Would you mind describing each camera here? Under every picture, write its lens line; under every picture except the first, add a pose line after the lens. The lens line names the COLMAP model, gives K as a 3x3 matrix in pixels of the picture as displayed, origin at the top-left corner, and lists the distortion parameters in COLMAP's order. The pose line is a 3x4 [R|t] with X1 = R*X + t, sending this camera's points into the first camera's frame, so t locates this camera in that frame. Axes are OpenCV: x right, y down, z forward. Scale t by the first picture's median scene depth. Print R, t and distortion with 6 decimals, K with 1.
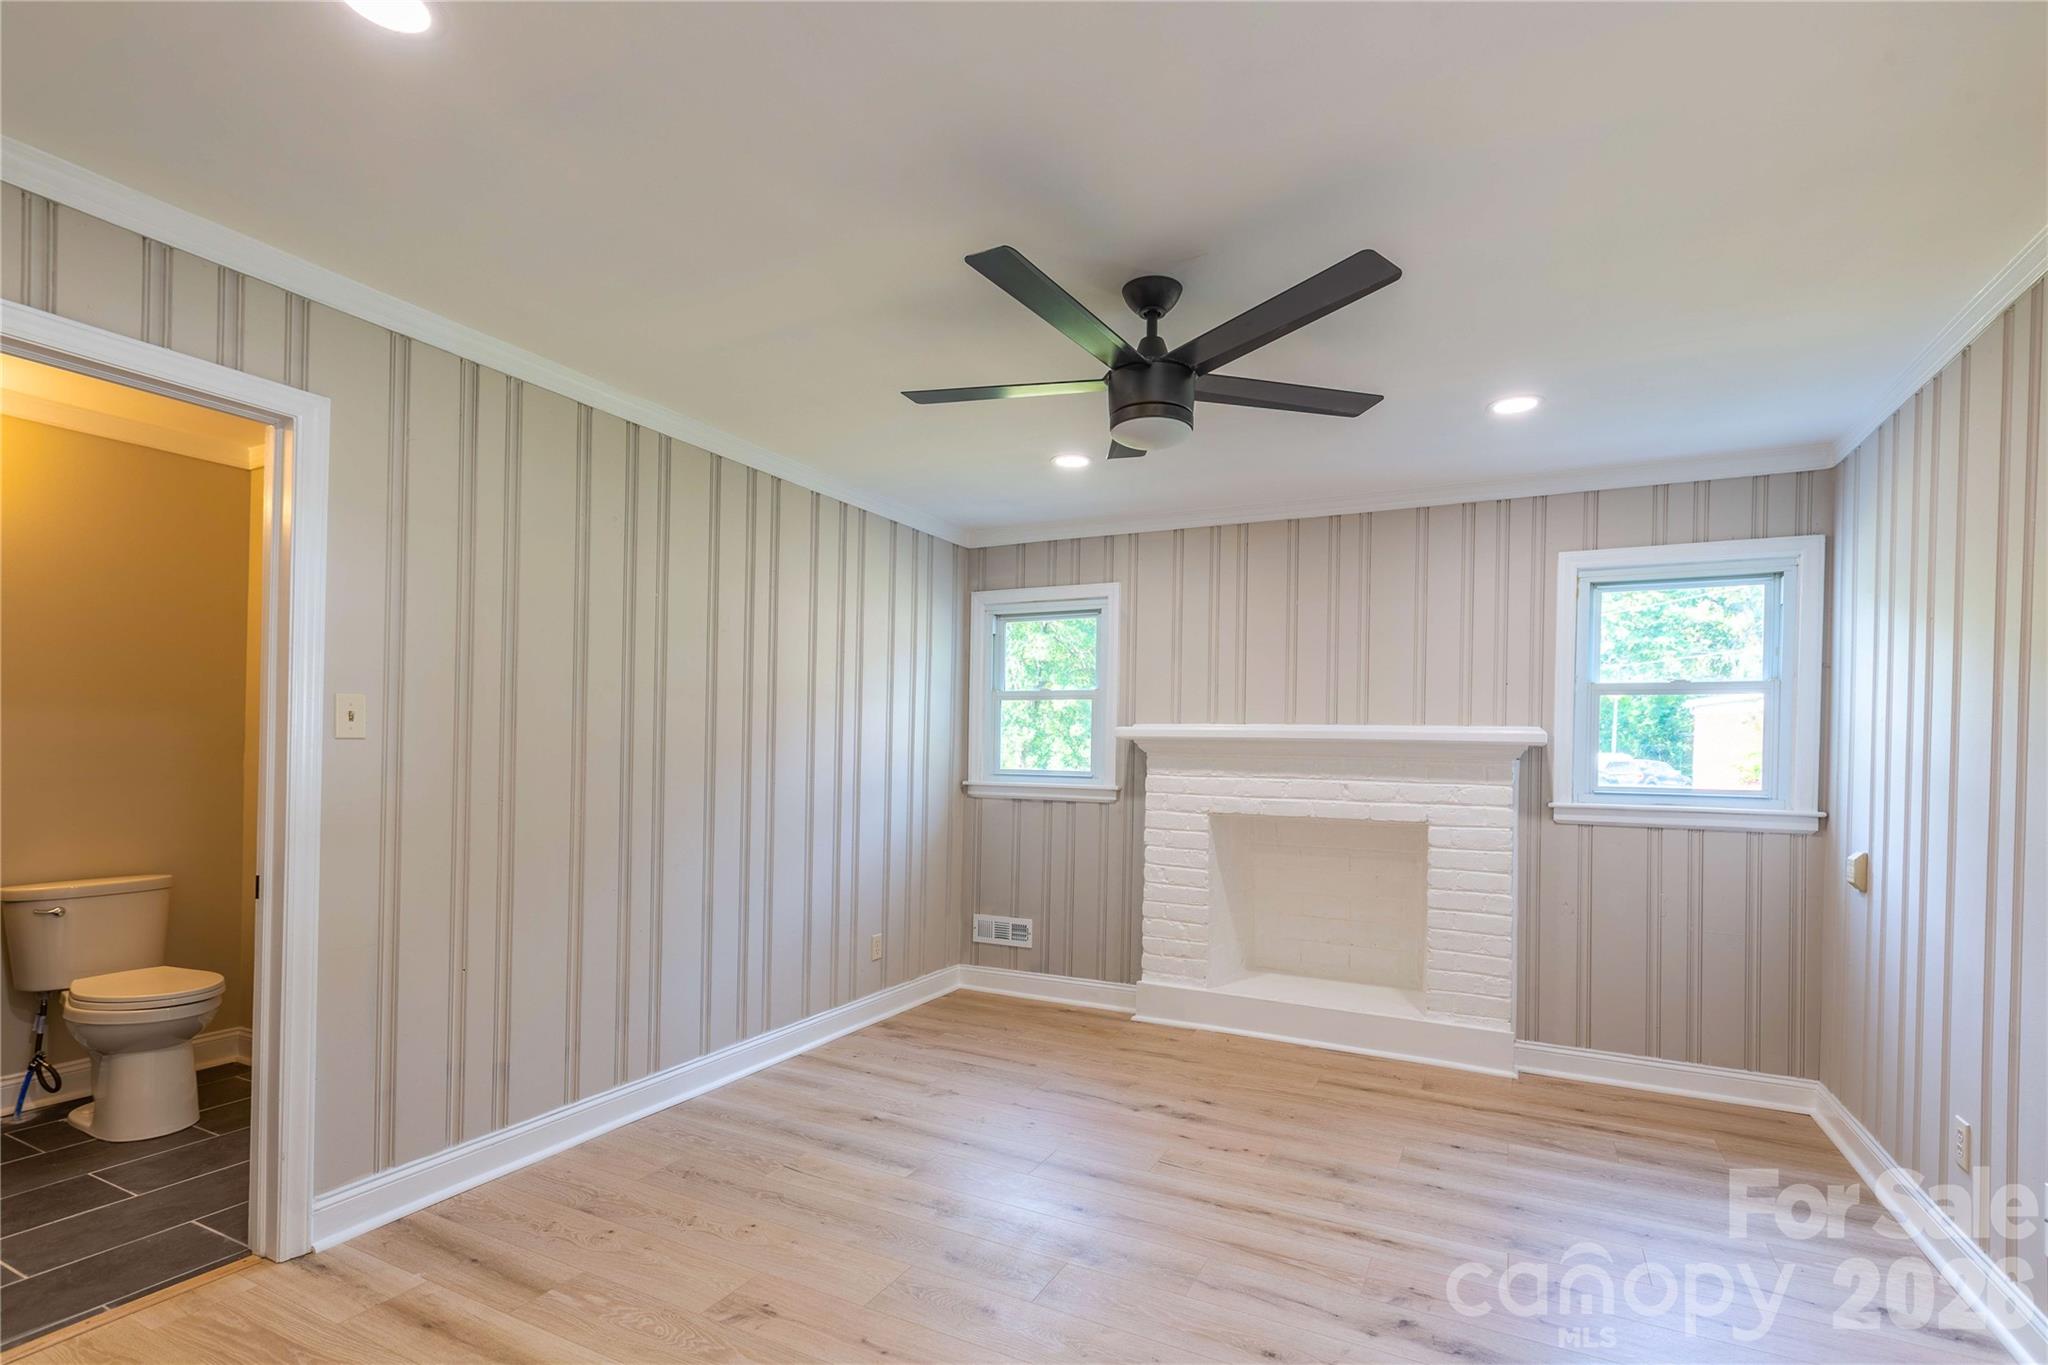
lens RADIAL K [[955.1, 0, 1013.9], [0, 955.1, 757.5], [0, 0, 1]] dist [0.000459, 0.001103]
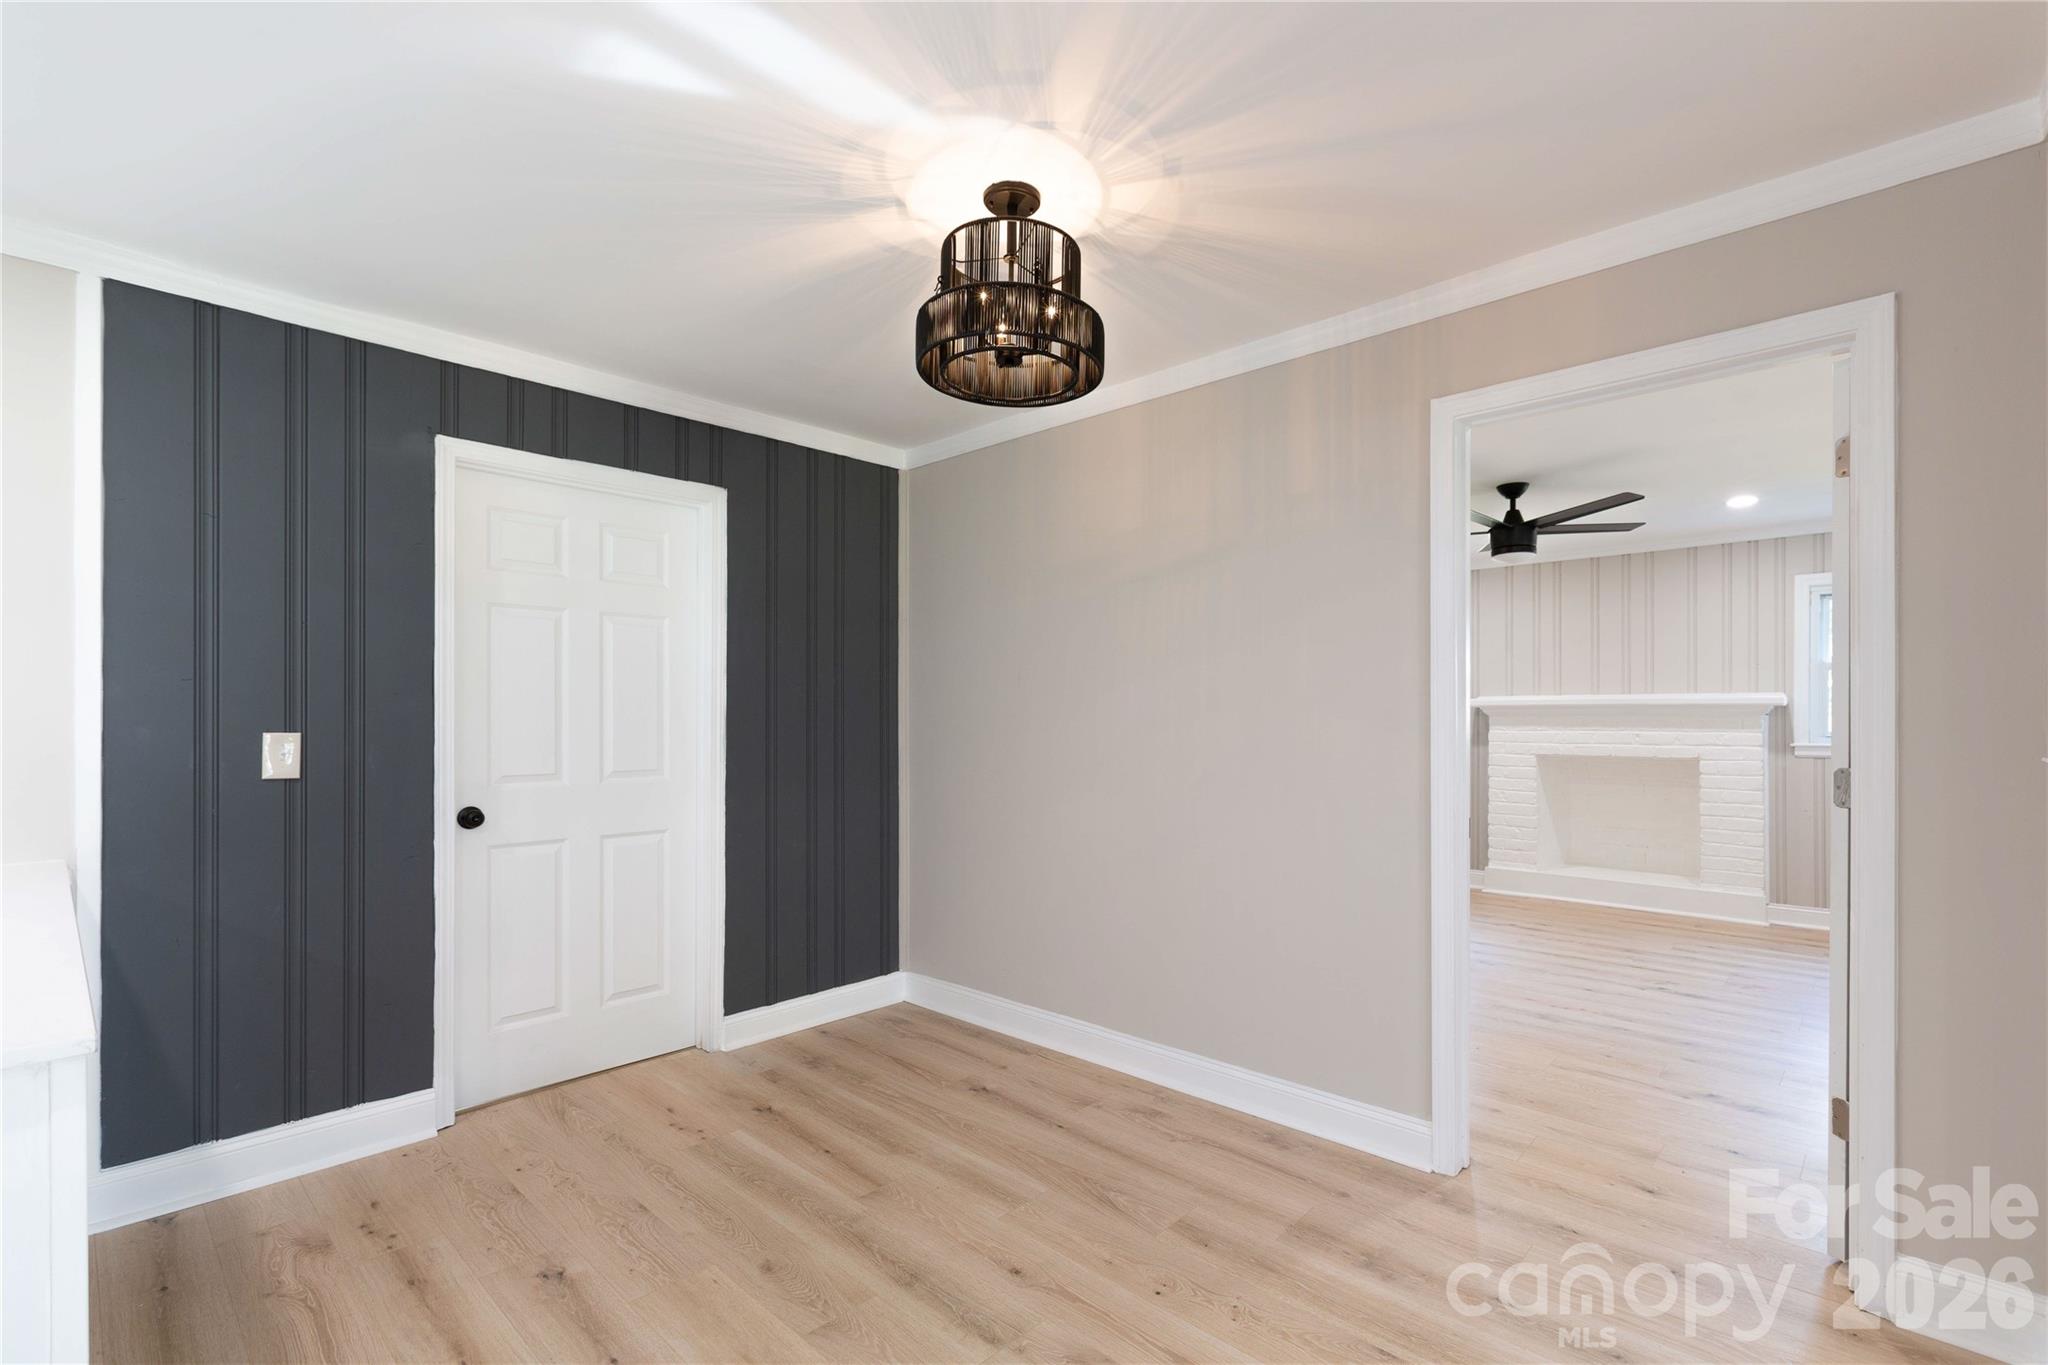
lens RADIAL K [[955.1, 0, 1023.4], [0, 955.1, 729.4], [0, 0, 1]] dist [0.000459, 0.001103]
pose [[0.966727, -0.022430, -0.254827, -0.211652], [0.026564, 0.999565, 0.012789, -0.024925], [0.254429, -0.019133, 0.966902, -0.728276]]
